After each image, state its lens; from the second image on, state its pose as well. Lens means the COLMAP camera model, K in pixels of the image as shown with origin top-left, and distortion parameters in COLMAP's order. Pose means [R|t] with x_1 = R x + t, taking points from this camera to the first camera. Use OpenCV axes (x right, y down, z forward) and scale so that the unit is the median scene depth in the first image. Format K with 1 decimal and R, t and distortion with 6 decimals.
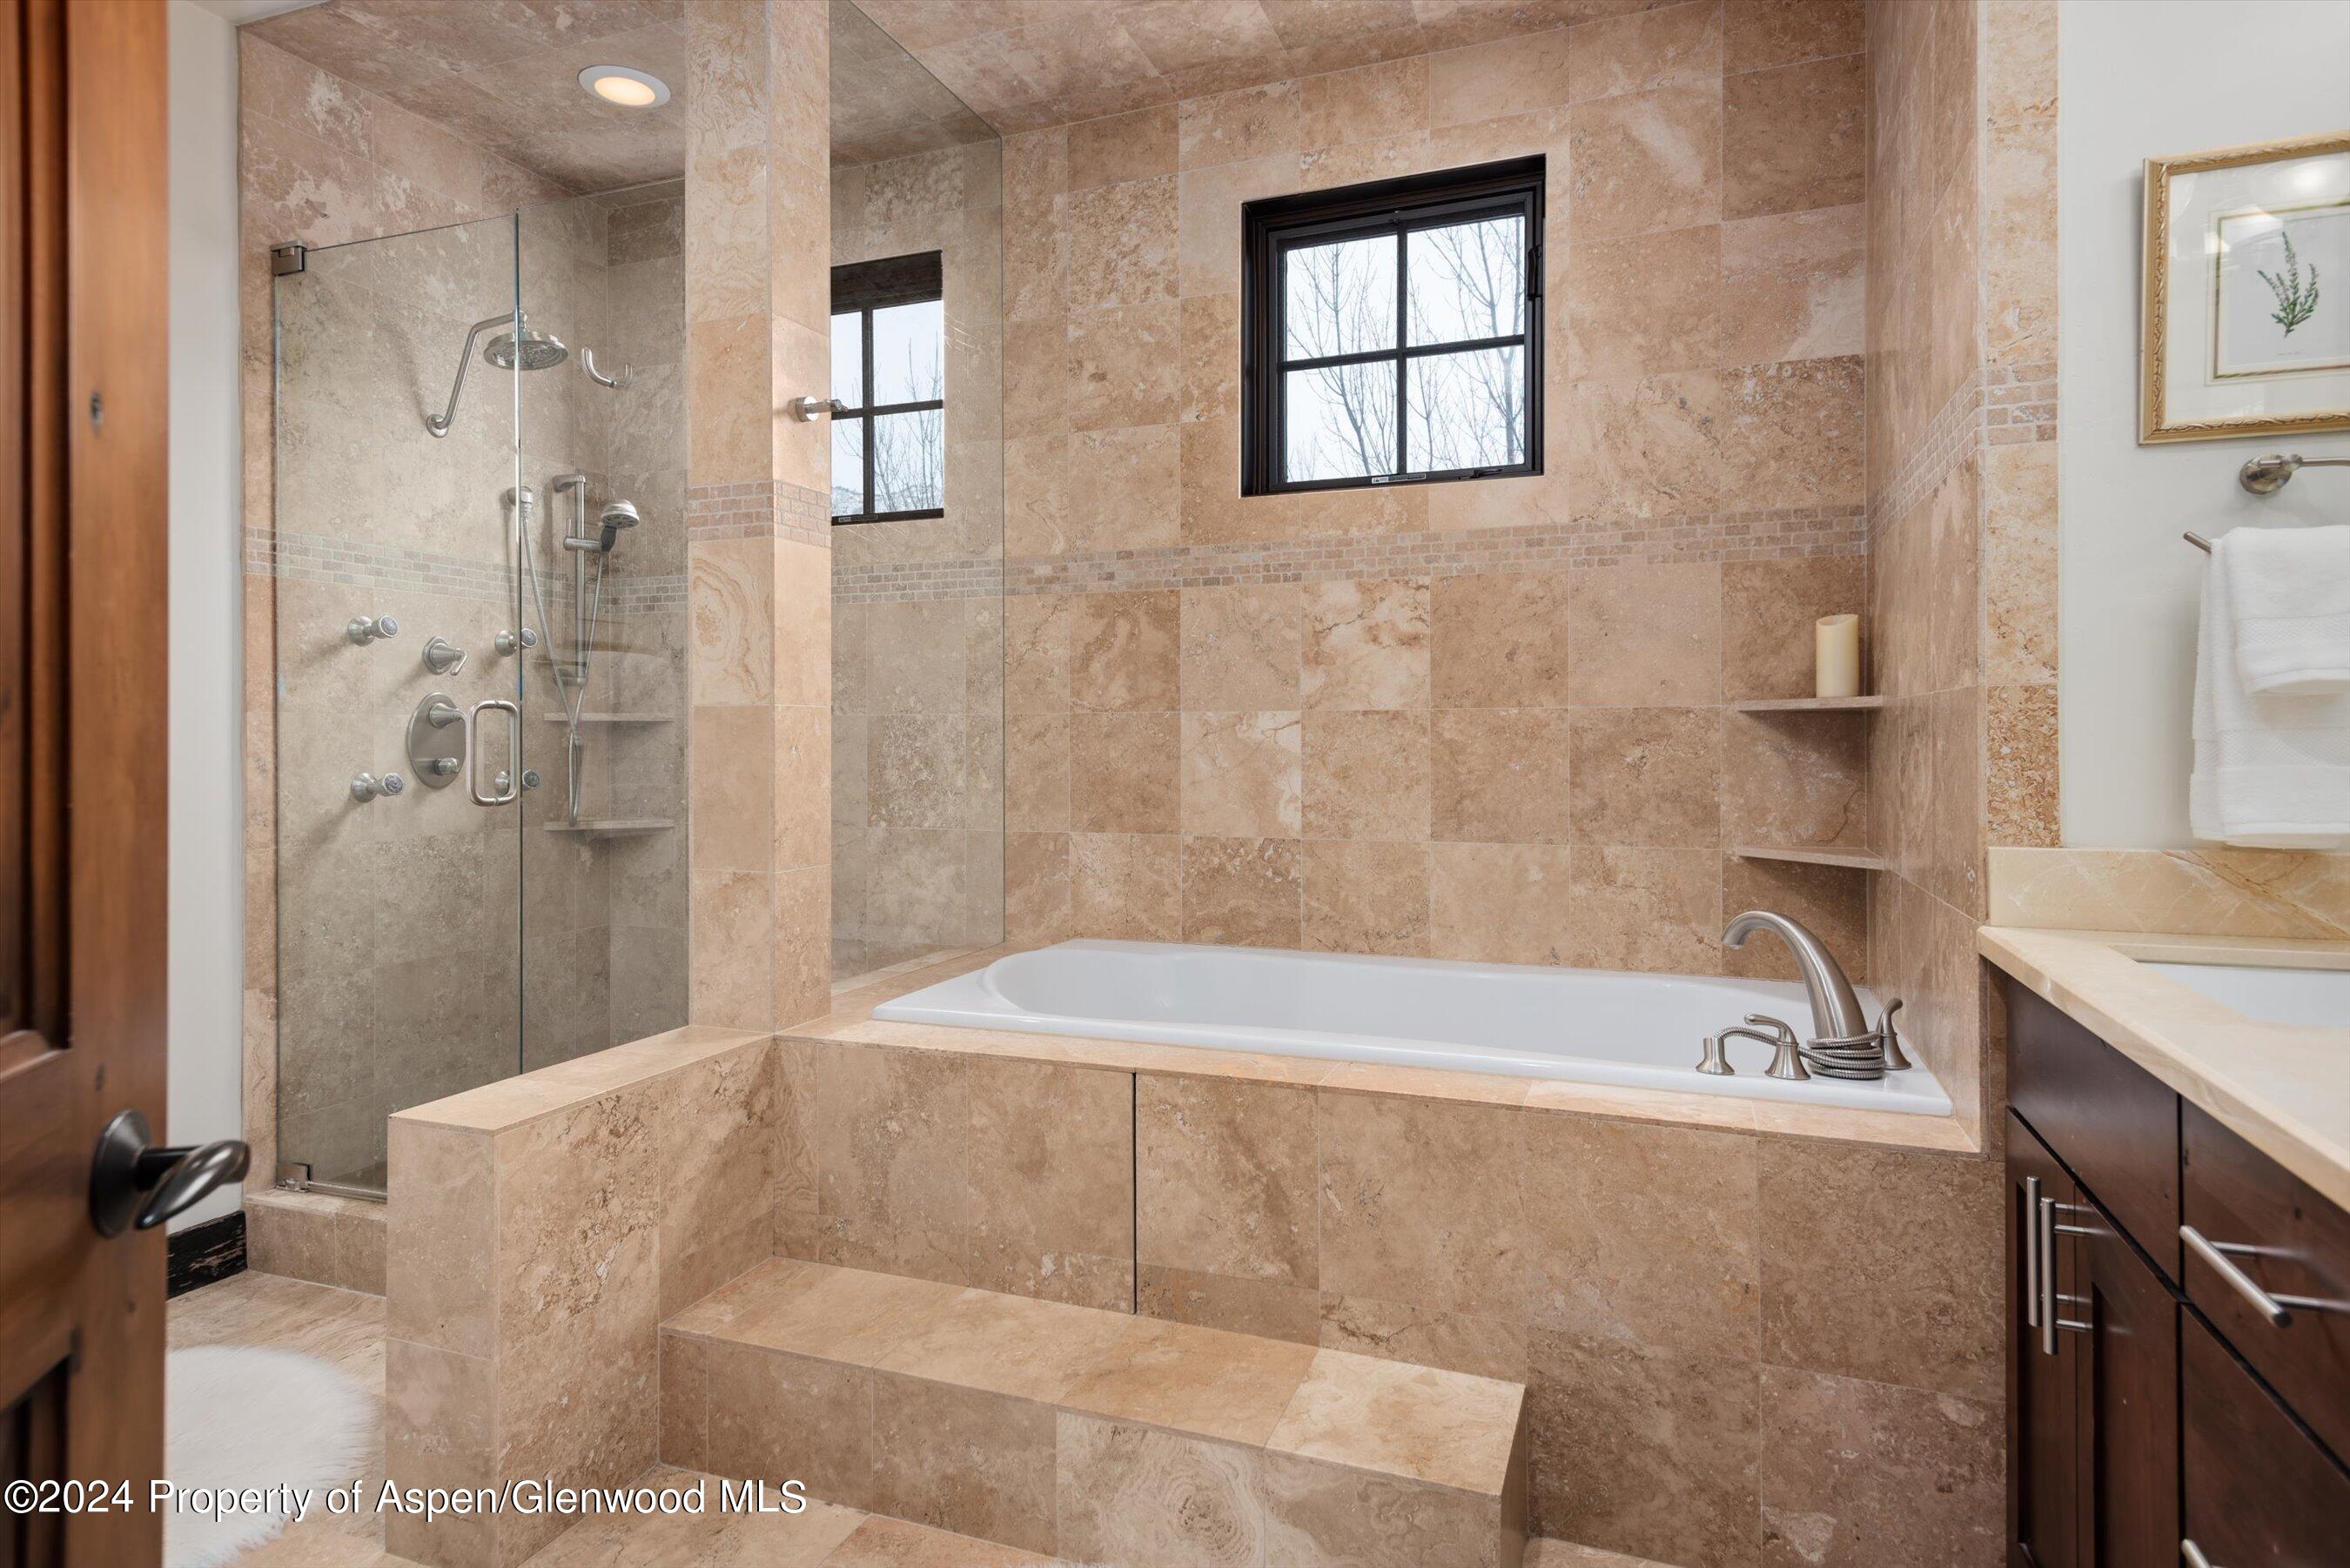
lens RADIAL K [[1289.6, 0, 1175.1], [0, 1289.6, 760.6], [0, 0, 1]] dist [0.009995, -0.002671]
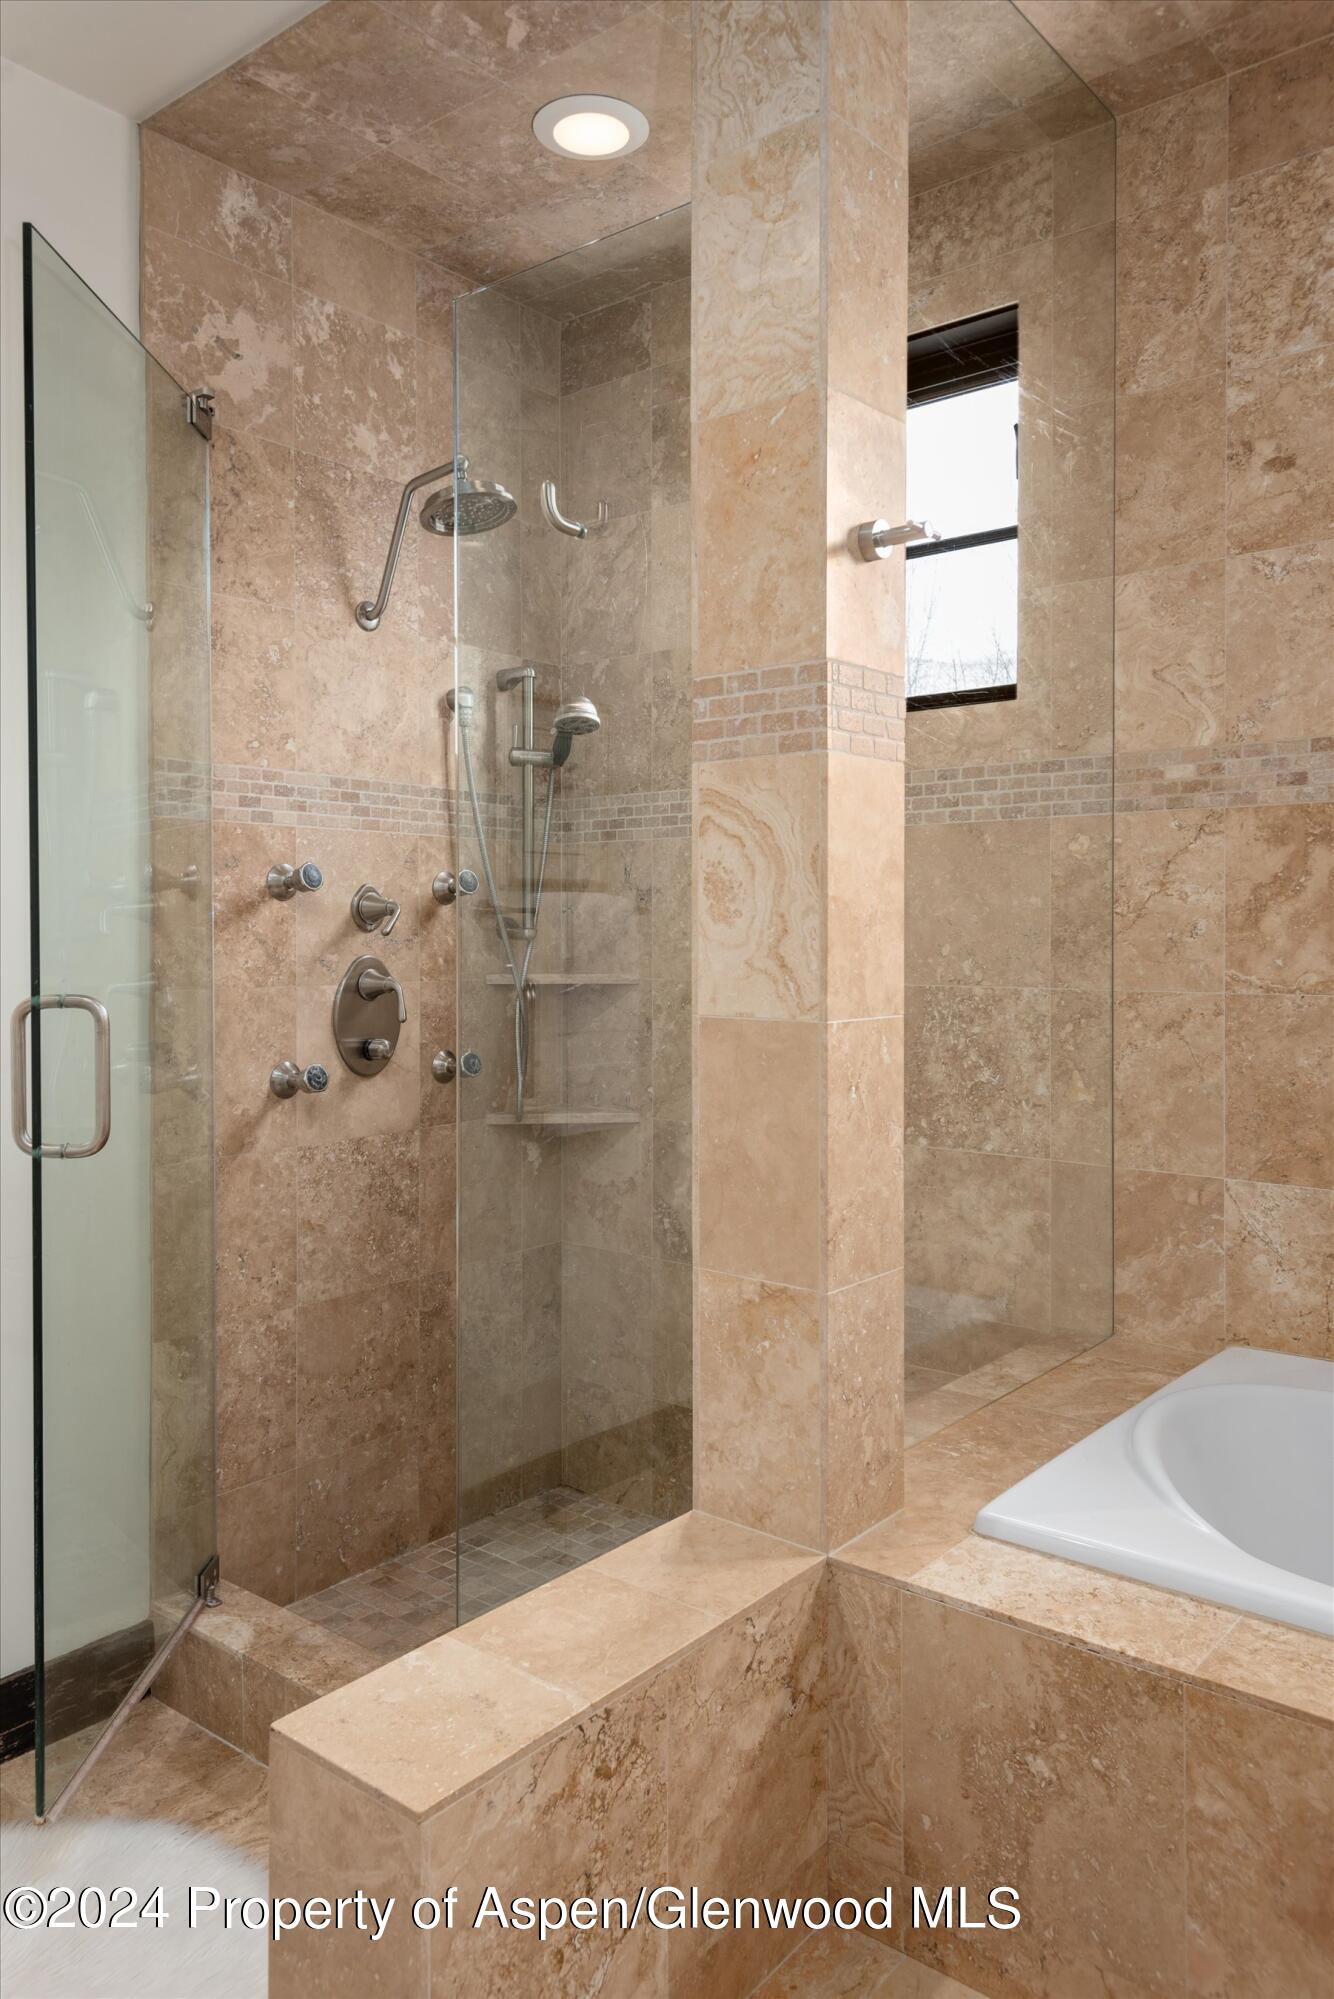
lens RADIAL K [[1439.0, 0, 667.0], [0, 1439.0, 999.5], [0, 0, 1]] dist [0.007991, -0.026716]
pose [[0.947395, 0.012254, -0.319833, -0.118217], [-0.003839, 0.999630, 0.026926, -0.053026], [0.320045, -0.024282, 0.947091, 0.232693]]
